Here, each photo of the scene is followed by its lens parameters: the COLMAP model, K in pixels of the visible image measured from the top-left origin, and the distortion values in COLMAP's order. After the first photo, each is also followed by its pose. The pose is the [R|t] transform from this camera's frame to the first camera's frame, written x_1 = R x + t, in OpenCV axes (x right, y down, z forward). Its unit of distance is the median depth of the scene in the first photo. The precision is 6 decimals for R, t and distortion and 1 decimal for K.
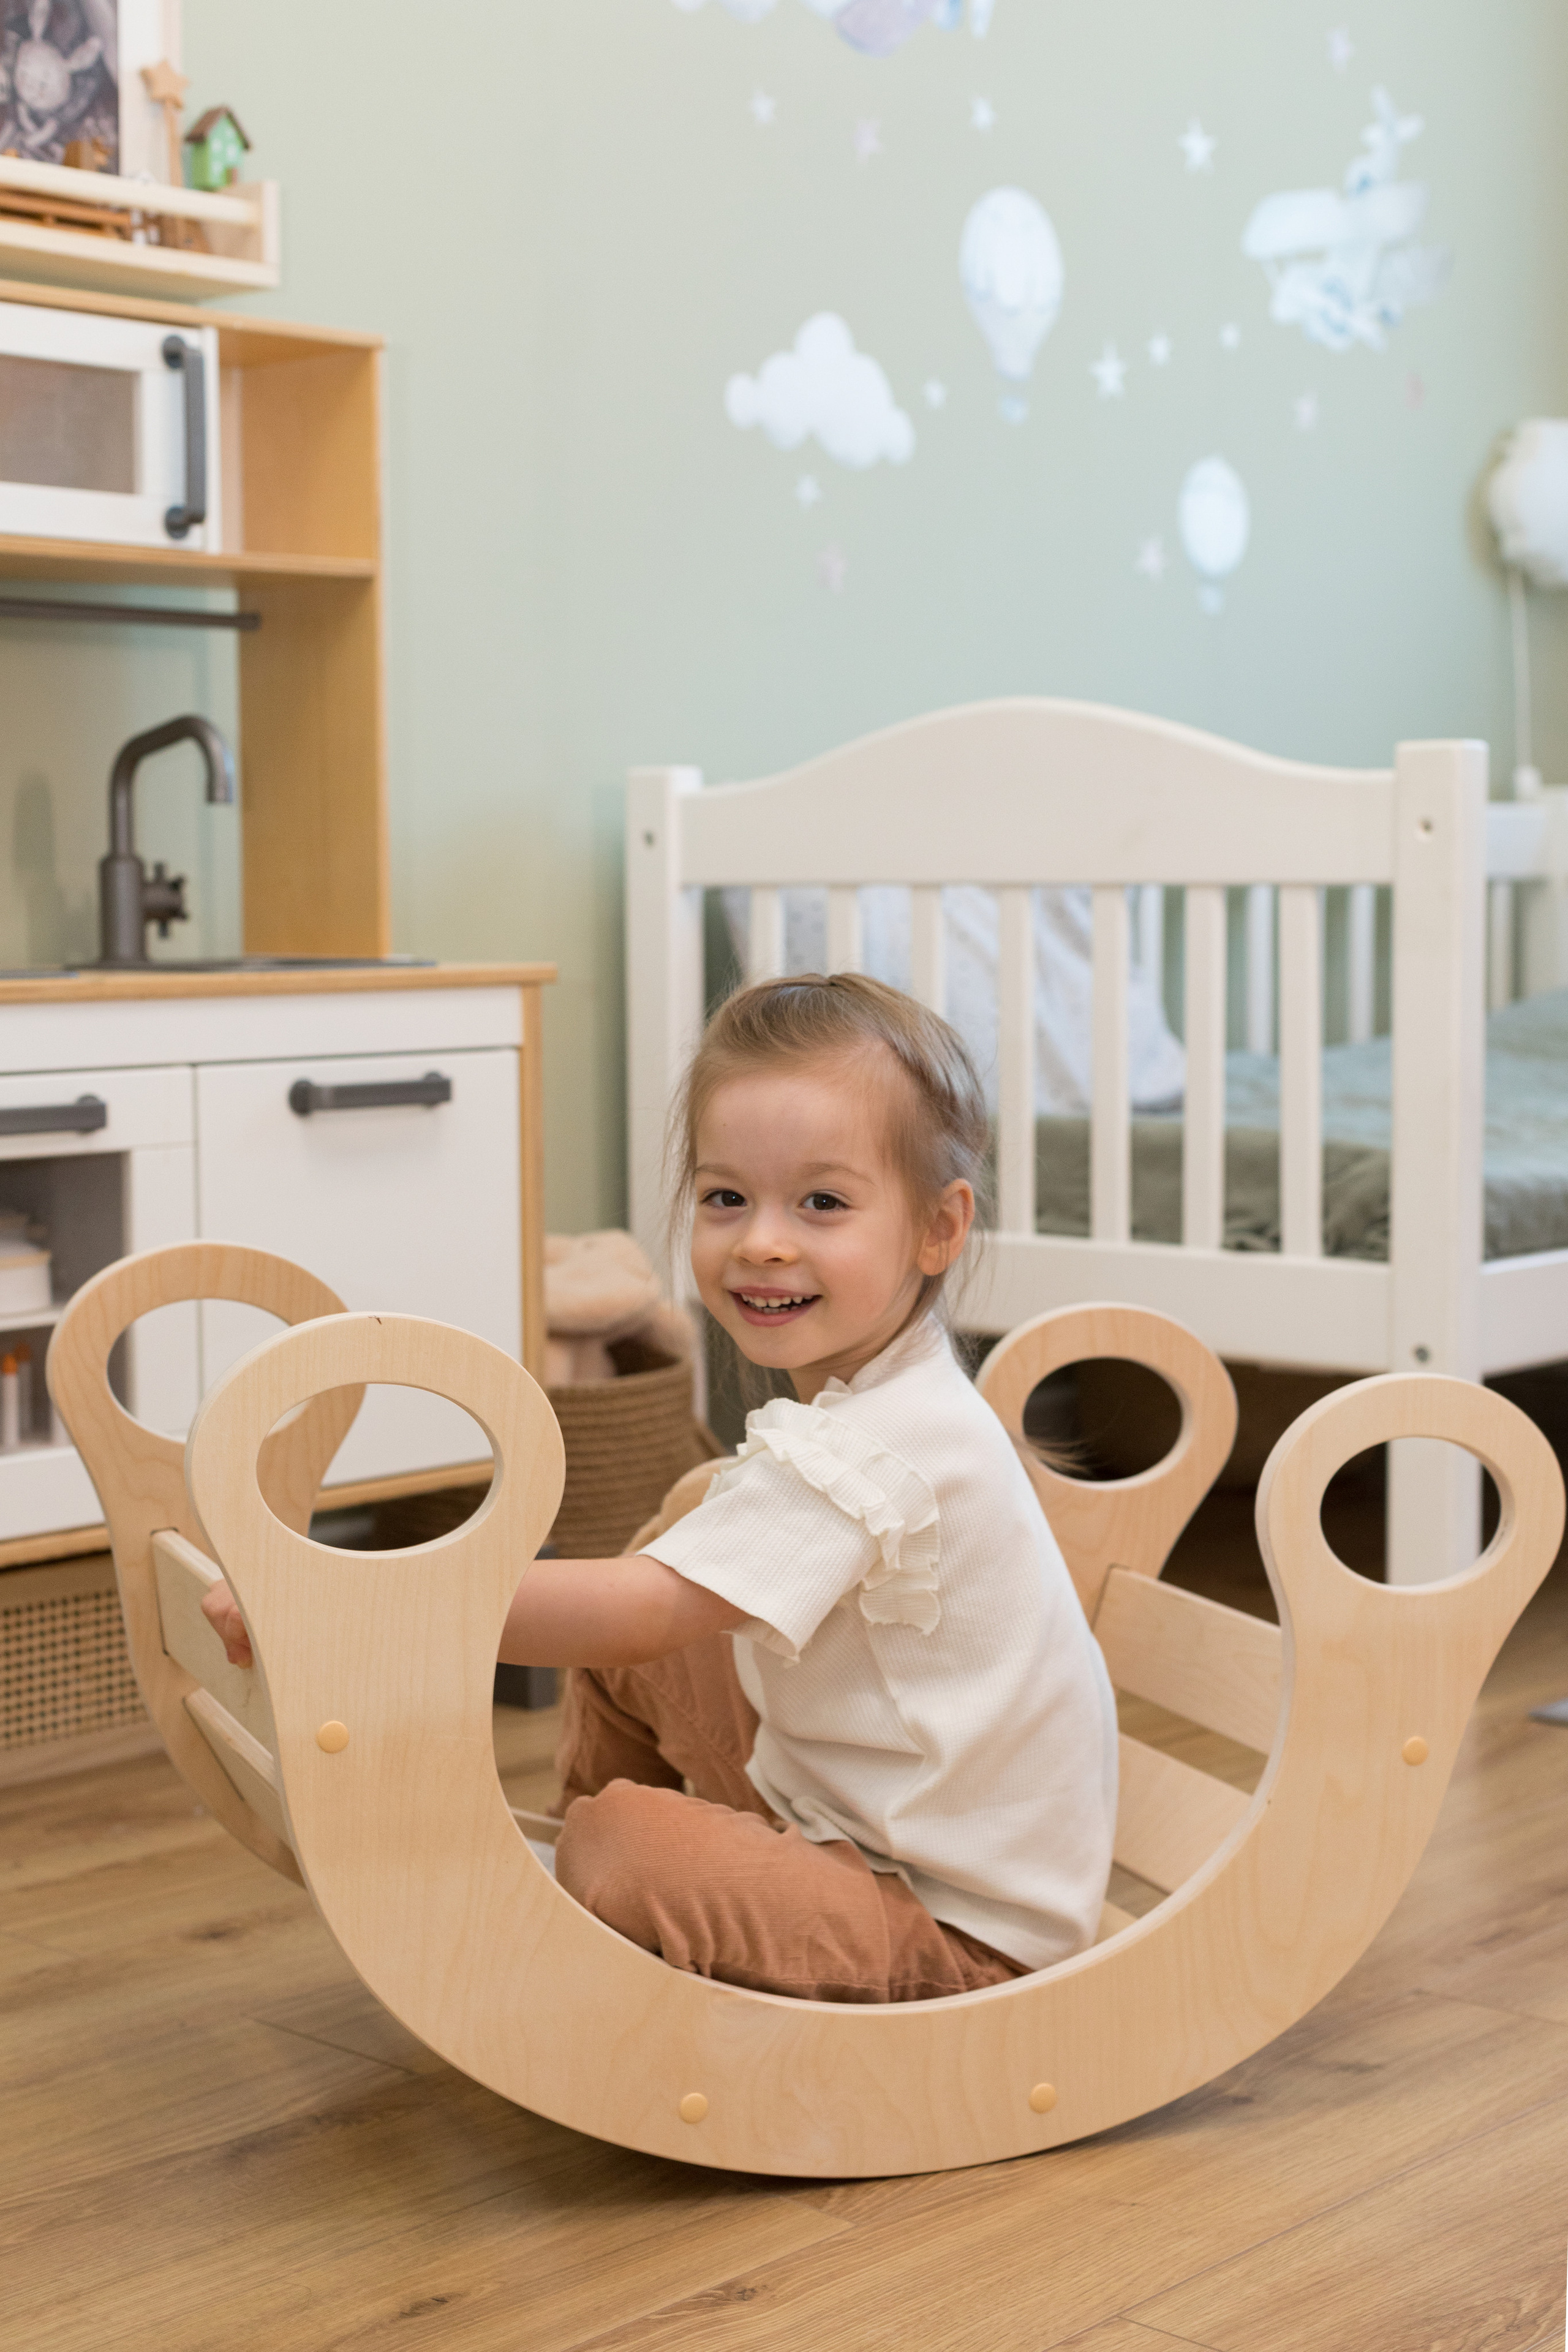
lens RADIAL K [[3686.3, 0, 784.0], [0, 3686.3, 1176.0], [0, 0, 1]] dist [0.019398, -0.130187]
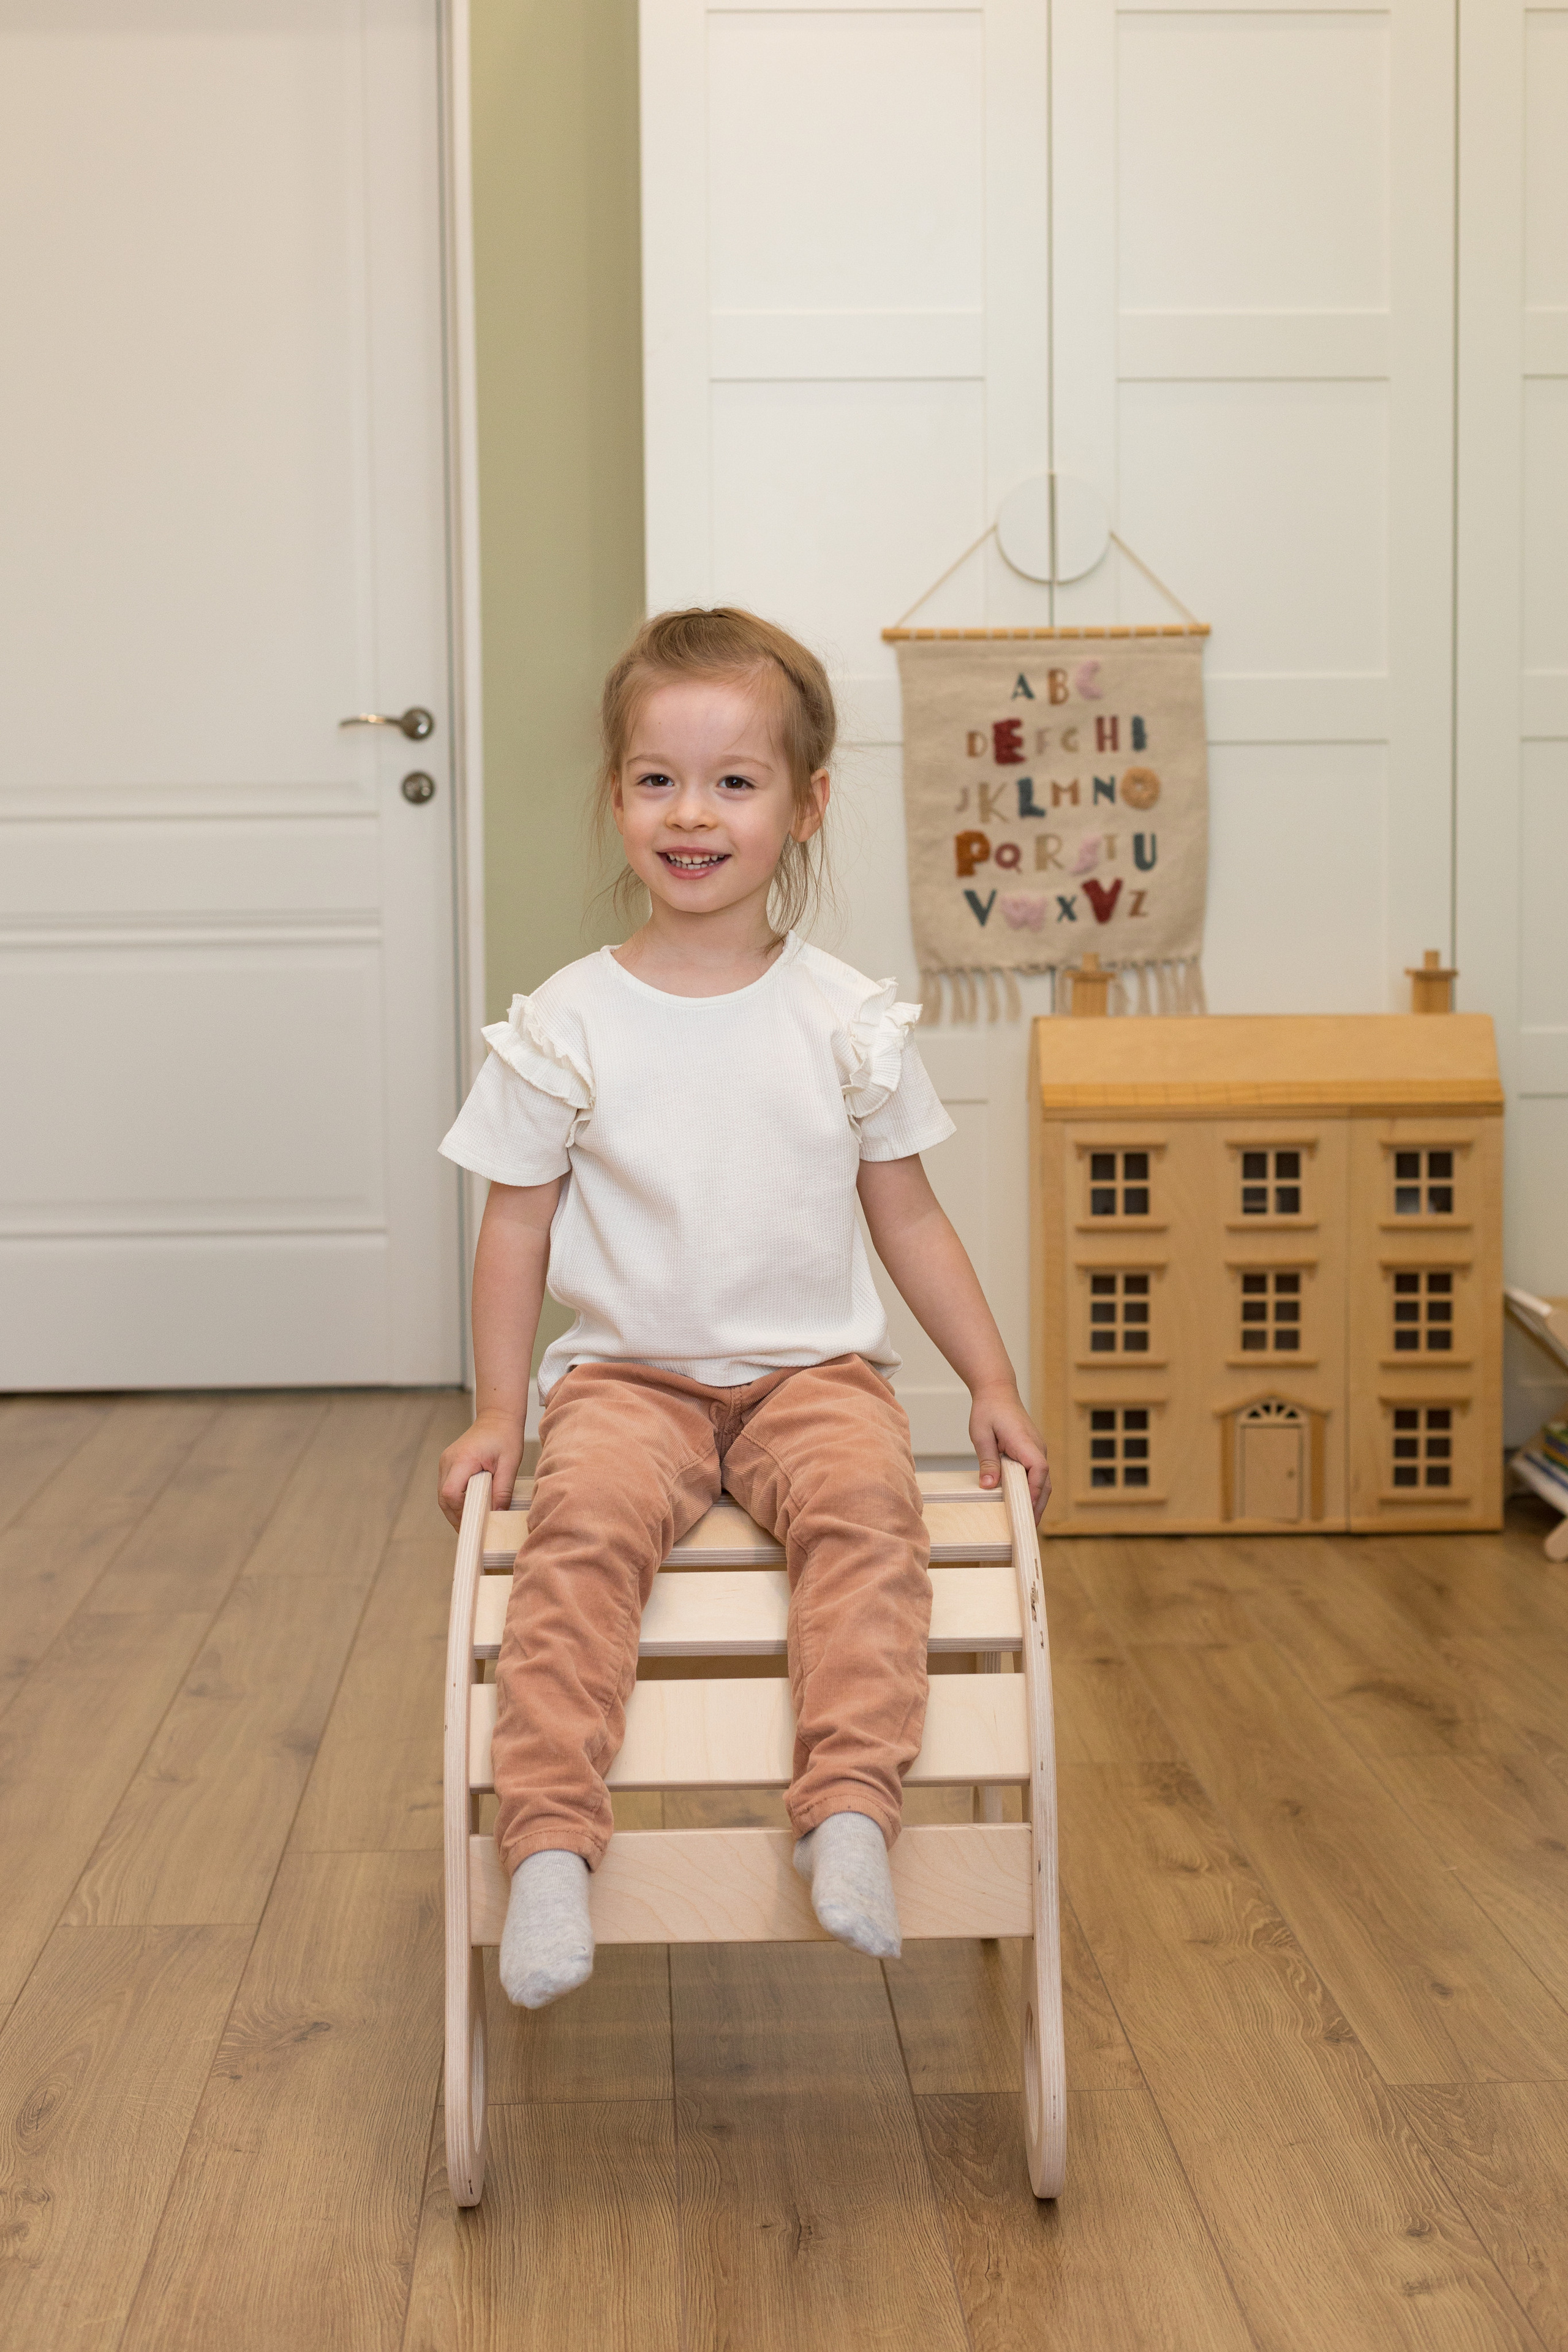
lens RADIAL K [[3686.3, 0, 784.0], [0, 3686.3, 1176.0], [0, 0, 1]] dist [0.019398, -0.130187]
pose [[-0.718698, 0.076828, -0.691065, 0.730407], [-0.038609, 0.987934, 0.149985, -0.168385], [0.694249, 0.134476, -0.707060, 1.155212]]
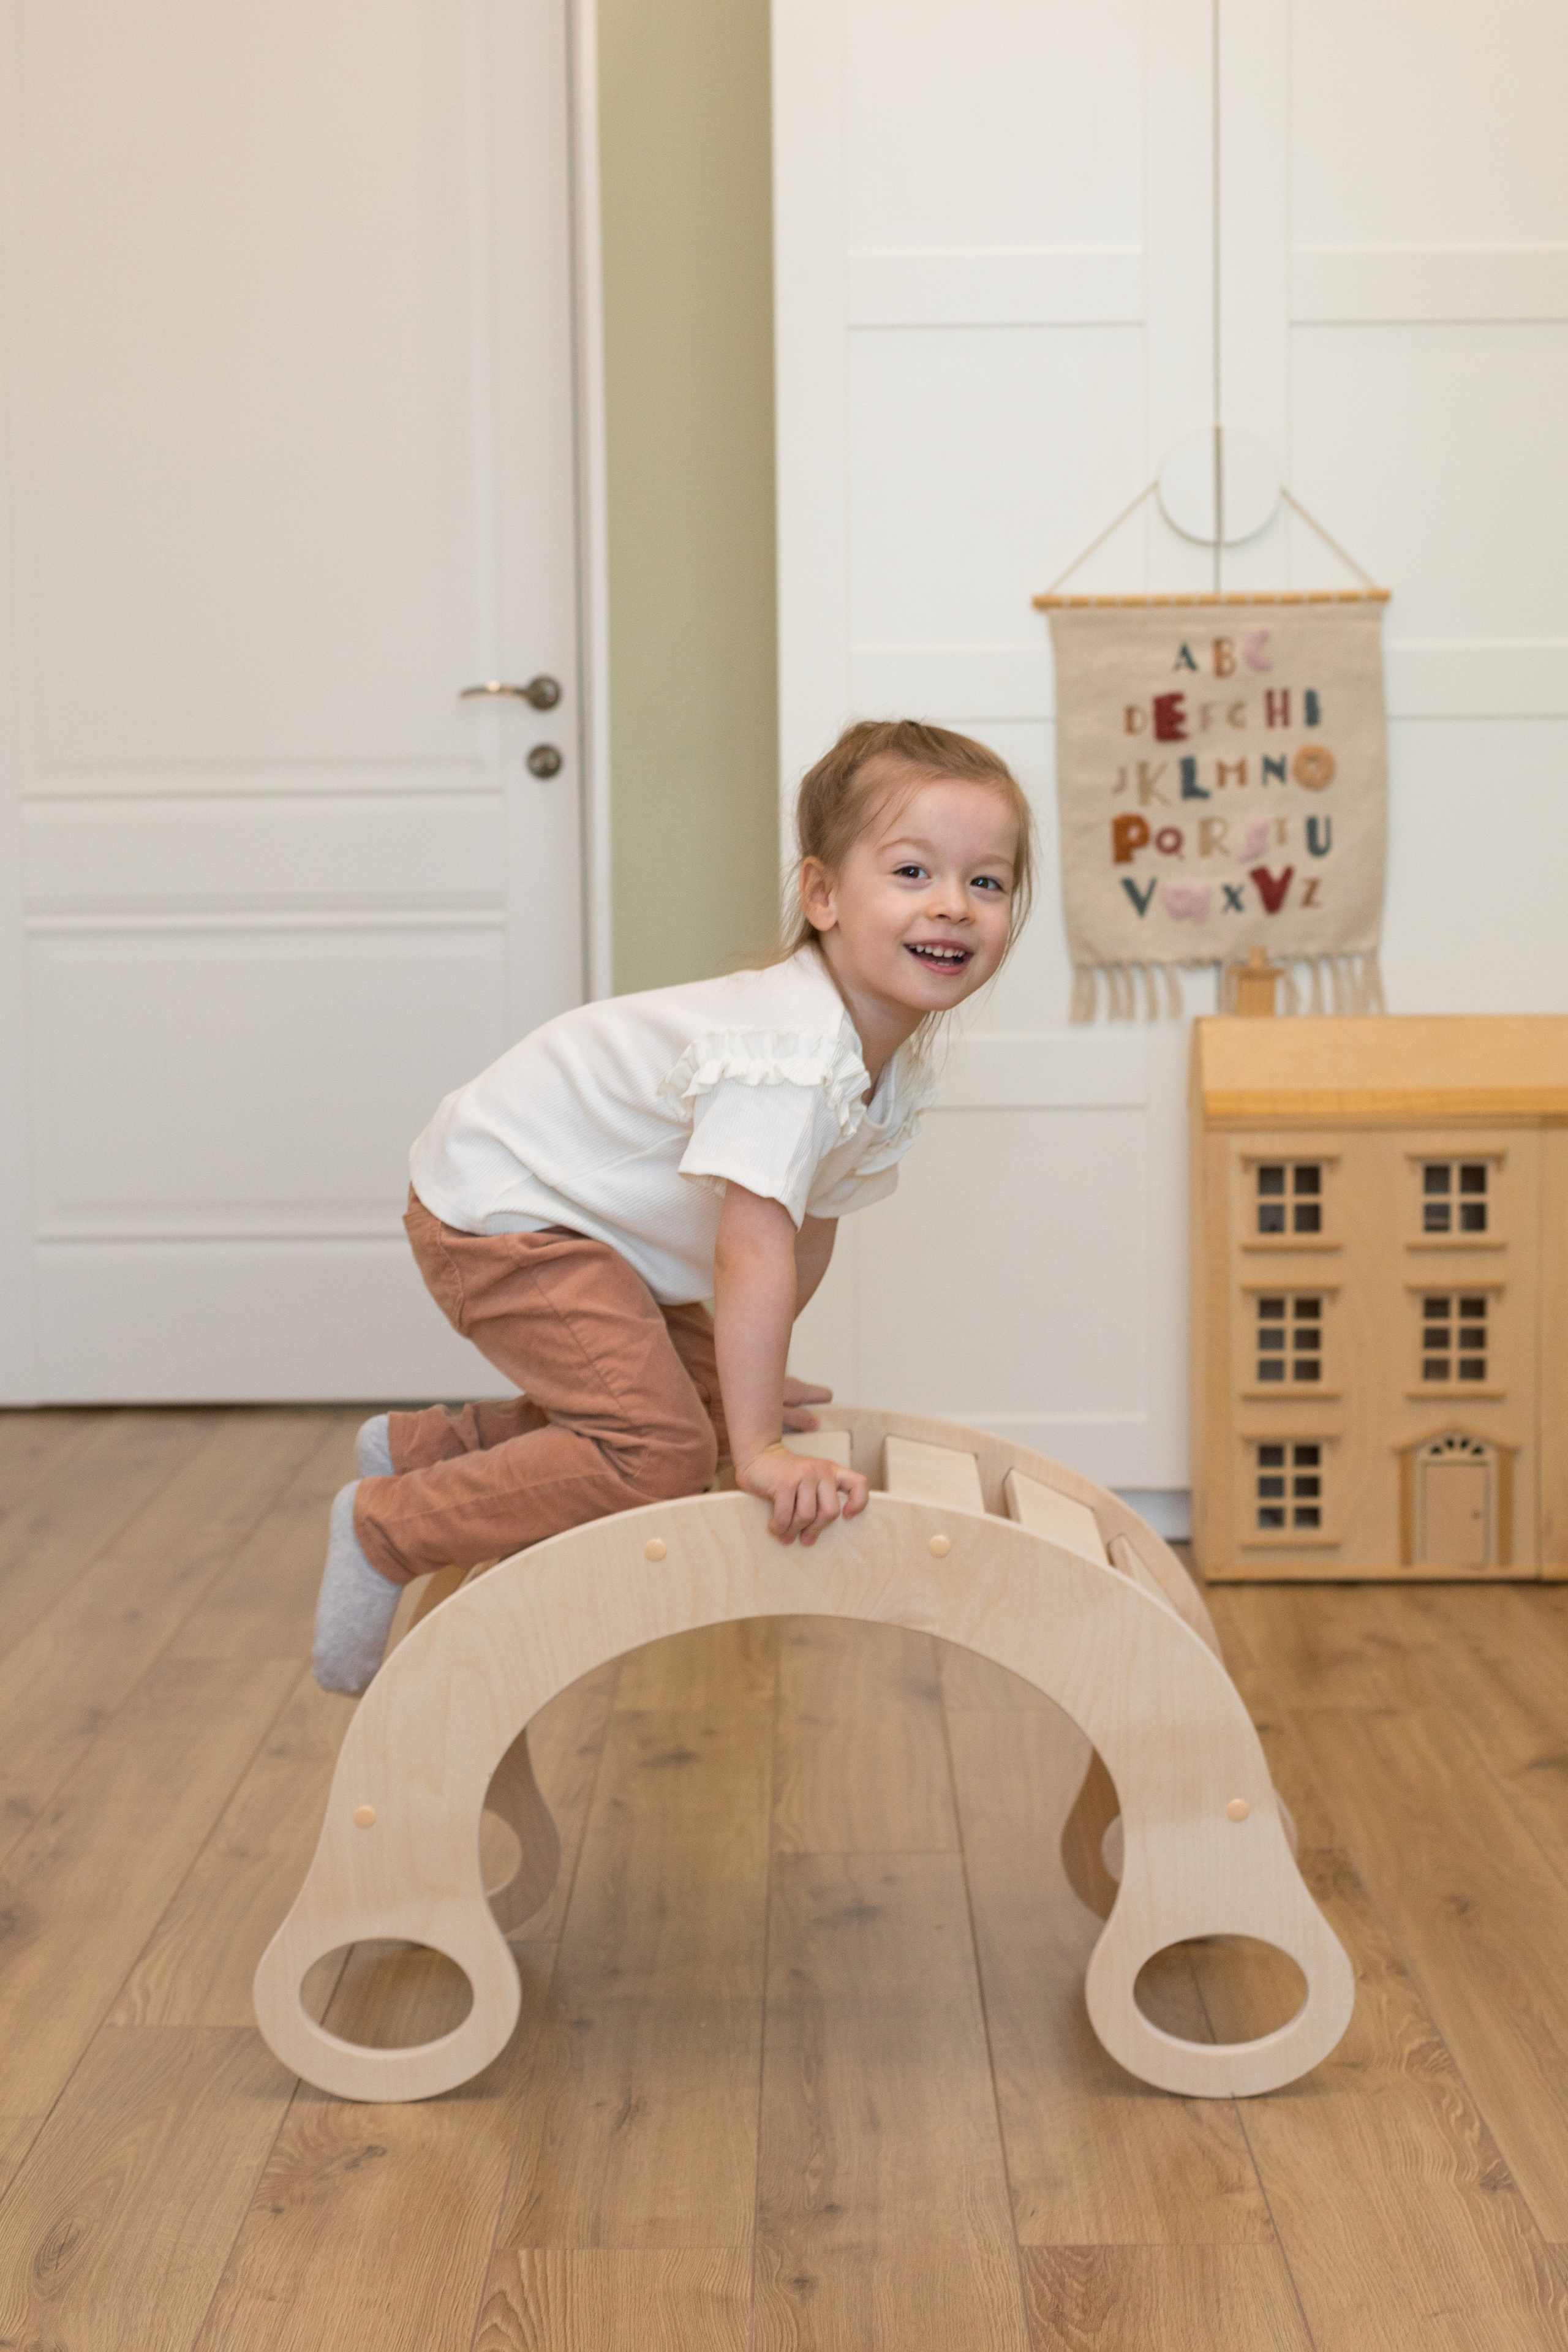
lens RADIAL K [[3892.0, 0, 785.4], [0, 3892.0, 1138.4], [0, 0, 1]] dist [-0.030563, 0.161907]
pose [[-0.752220, 0.074341, -0.654704, 0.683957], [-0.033461, 0.988023, 0.150634, -0.181673], [0.658061, 0.135217, -0.740724, 1.138615]]
